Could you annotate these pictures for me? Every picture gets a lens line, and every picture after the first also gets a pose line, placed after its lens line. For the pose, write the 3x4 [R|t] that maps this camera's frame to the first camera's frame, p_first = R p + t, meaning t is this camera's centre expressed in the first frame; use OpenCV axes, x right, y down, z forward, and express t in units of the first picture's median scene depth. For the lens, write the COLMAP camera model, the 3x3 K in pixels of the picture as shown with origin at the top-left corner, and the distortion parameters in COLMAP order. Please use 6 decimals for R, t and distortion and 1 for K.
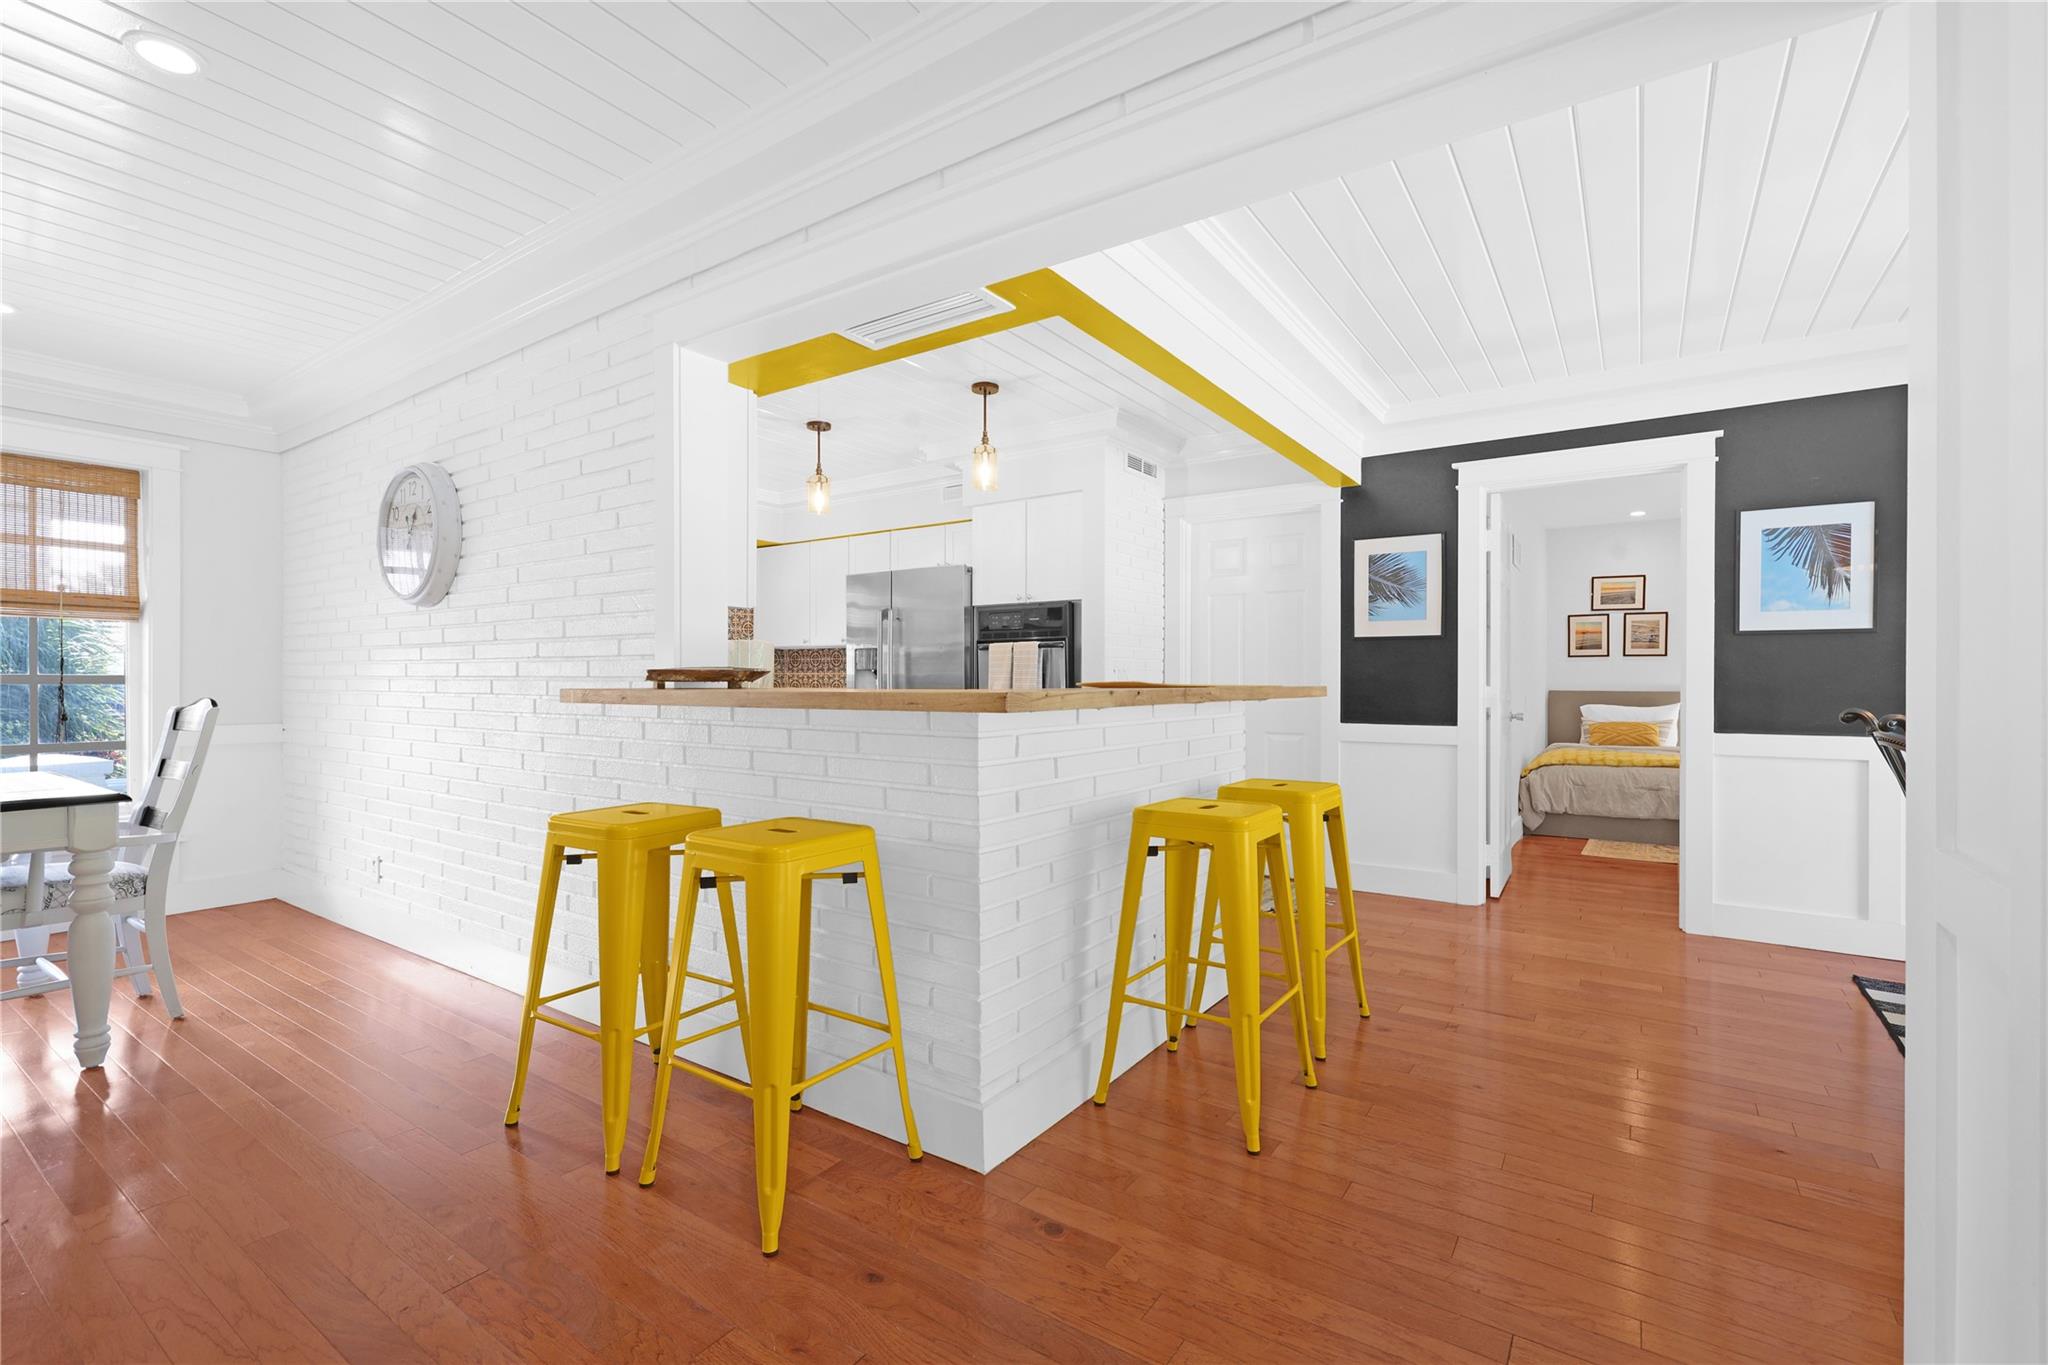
lens RADIAL K [[866.7, 0, 1017.0], [0, 866.7, 682.1], [0, 0, 1]] dist [-0.000519, 0.000257]
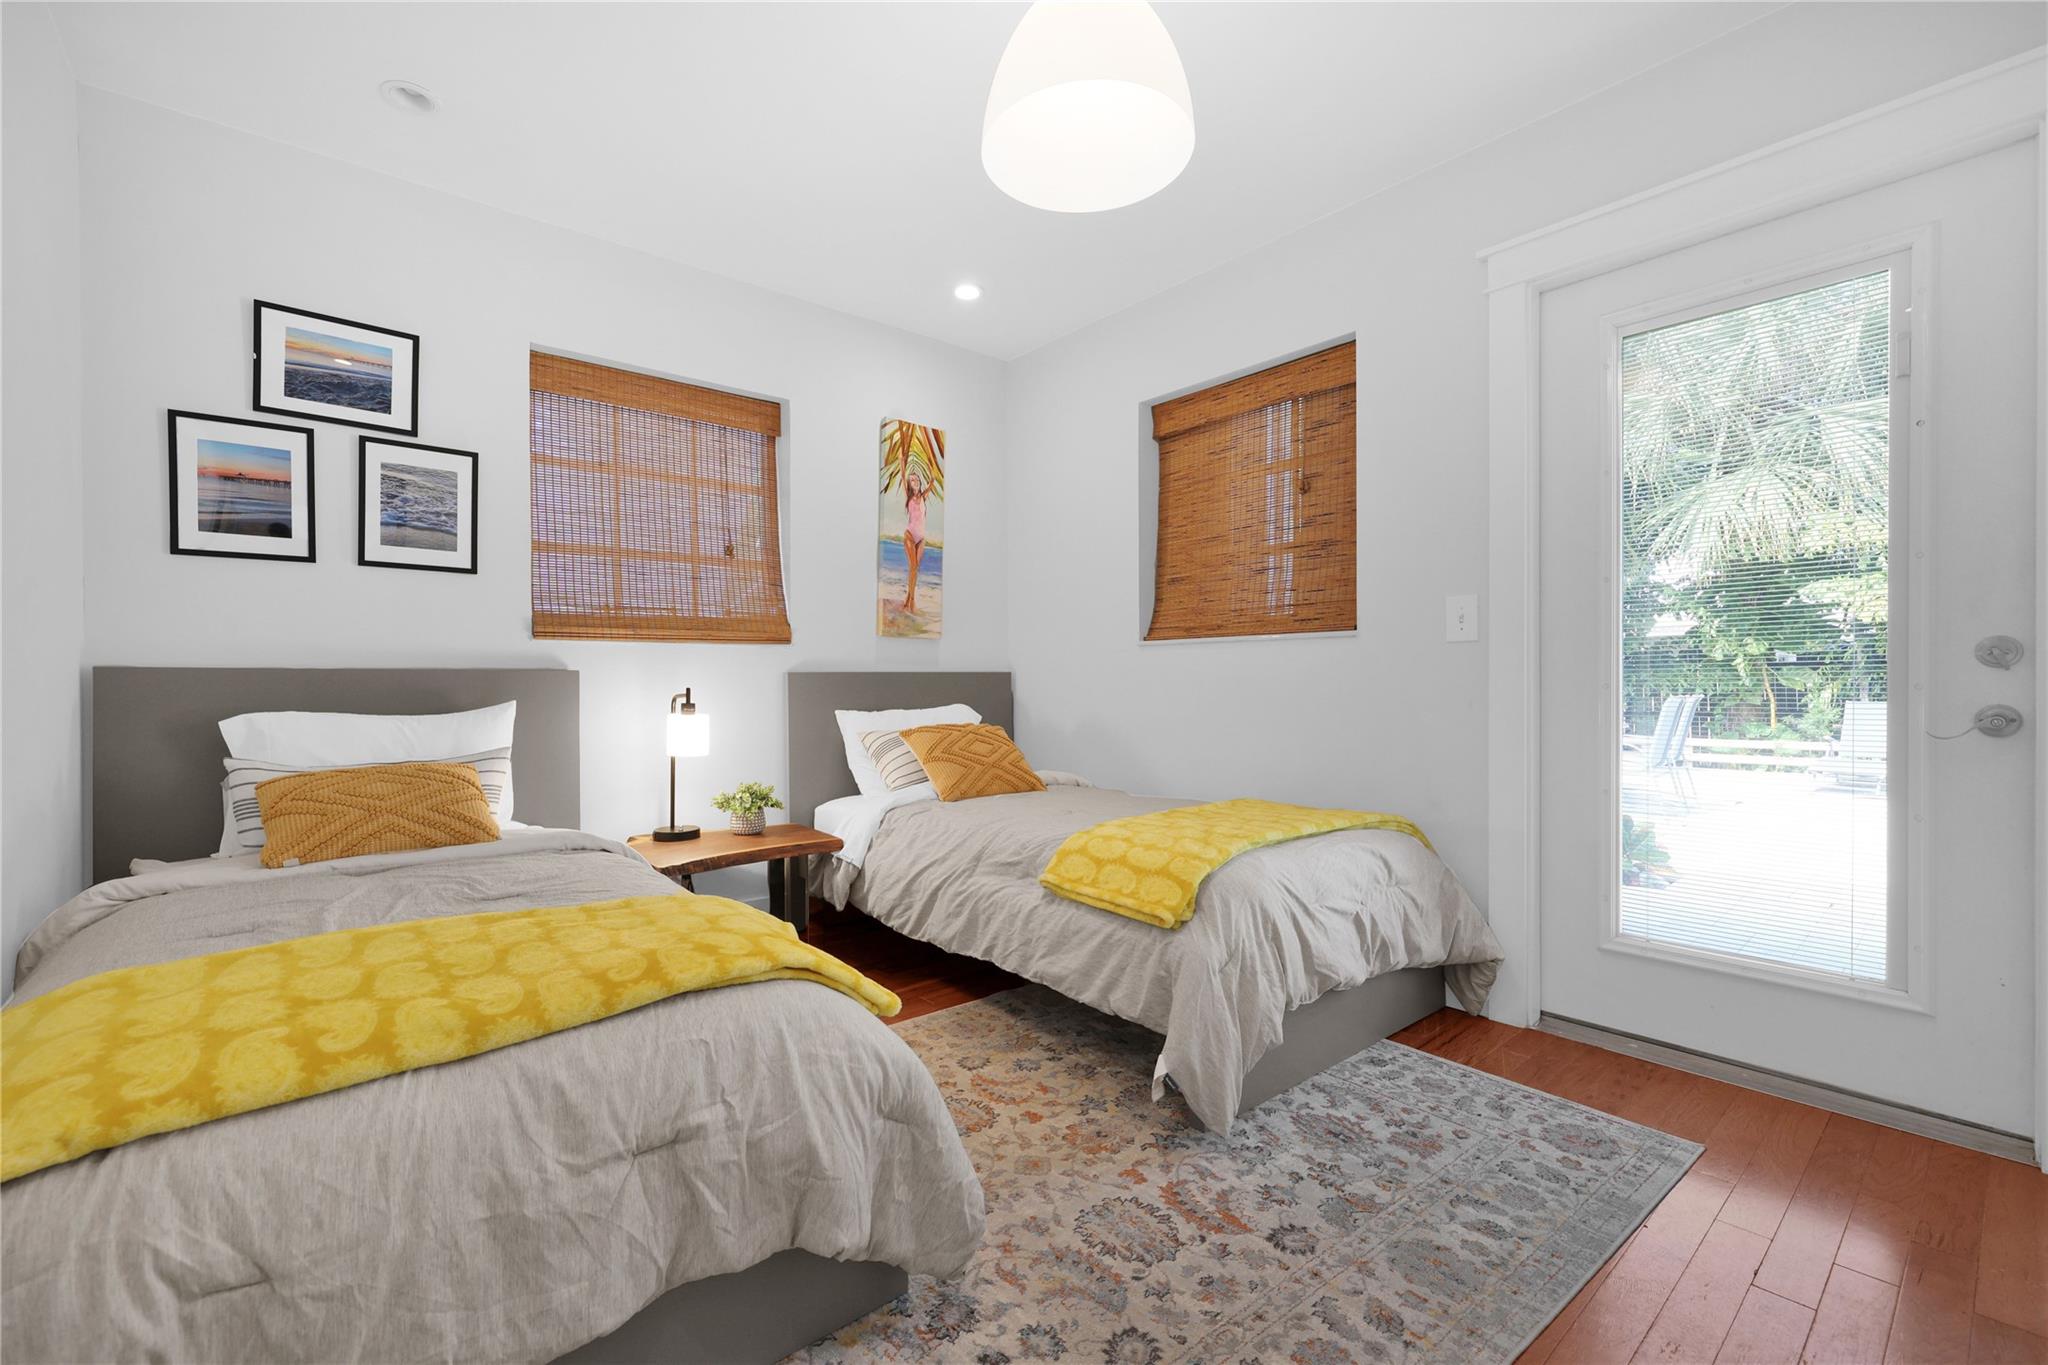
lens RADIAL K [[921.7, 0, 993.4], [0, 921.7, 680.2], [0, 0, 1]] dist [0.000298, 0.000112]
pose [[0.284834, -0.004450, 0.958566, 0.712340], [0.013597, 0.999907, 0.000601, 0.029253], [-0.958480, 0.012863, 0.284868, 1.104631]]
